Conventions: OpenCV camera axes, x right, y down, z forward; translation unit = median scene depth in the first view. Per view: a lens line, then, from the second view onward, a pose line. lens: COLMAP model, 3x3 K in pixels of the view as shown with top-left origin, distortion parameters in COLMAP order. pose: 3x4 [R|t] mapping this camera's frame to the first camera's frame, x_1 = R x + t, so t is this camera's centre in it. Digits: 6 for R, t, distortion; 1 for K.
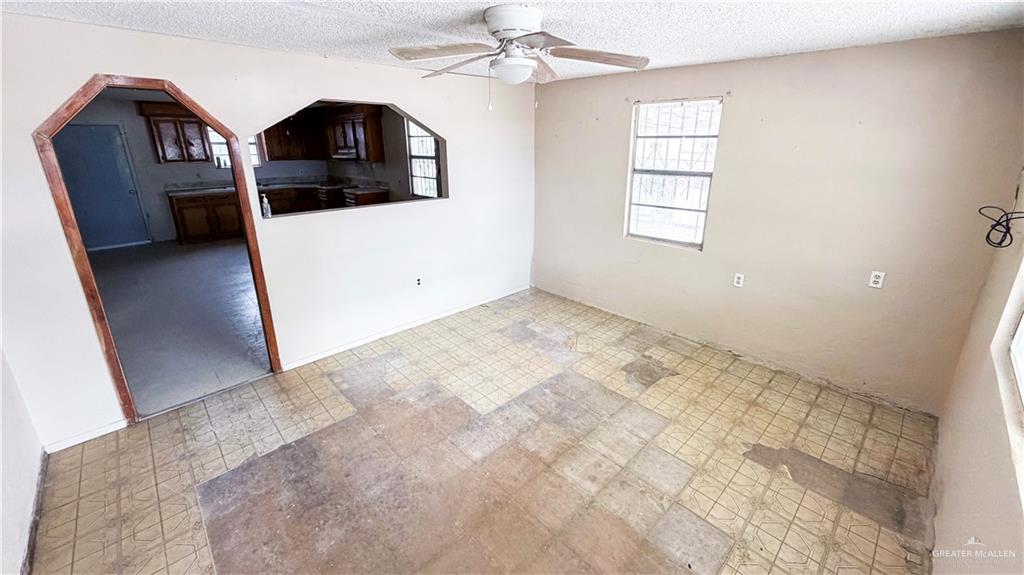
lens RADIAL K [[421.3, 0, 510.5], [0, 421.3, 299.8], [0, 0, 1]] dist [-0.009324, -0.000162]
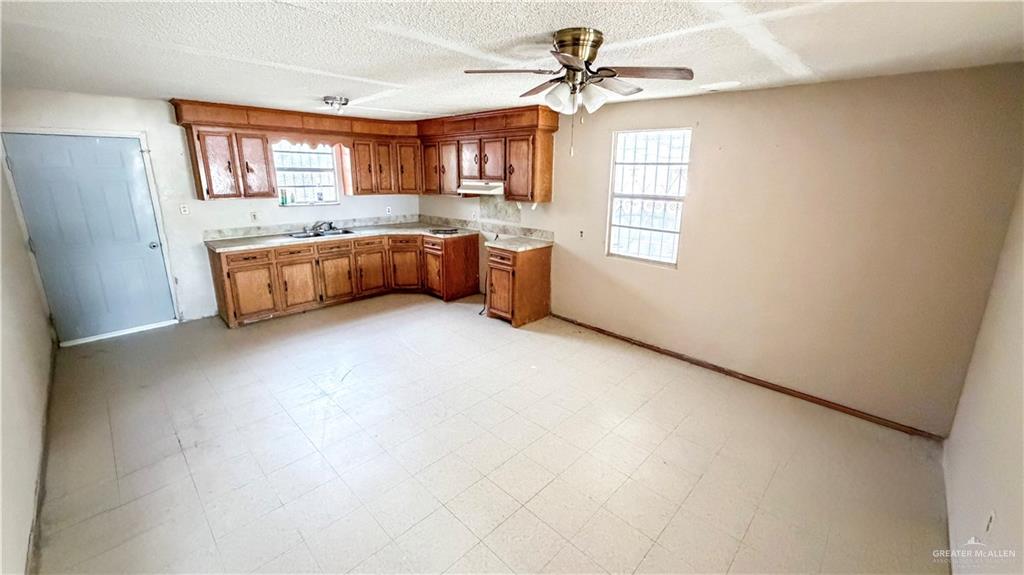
lens RADIAL K [[397.7, 0, 492.9], [0, 397.7, 286.3], [0, 0, 1]] dist [0.000701, 0.000036]
pose [[0.999912, 0.012878, 0.003068, -0.383245], [-0.012647, 0.997721, -0.066272, -0.155104], [-0.003915, 0.066228, 0.997797, 0.393182]]
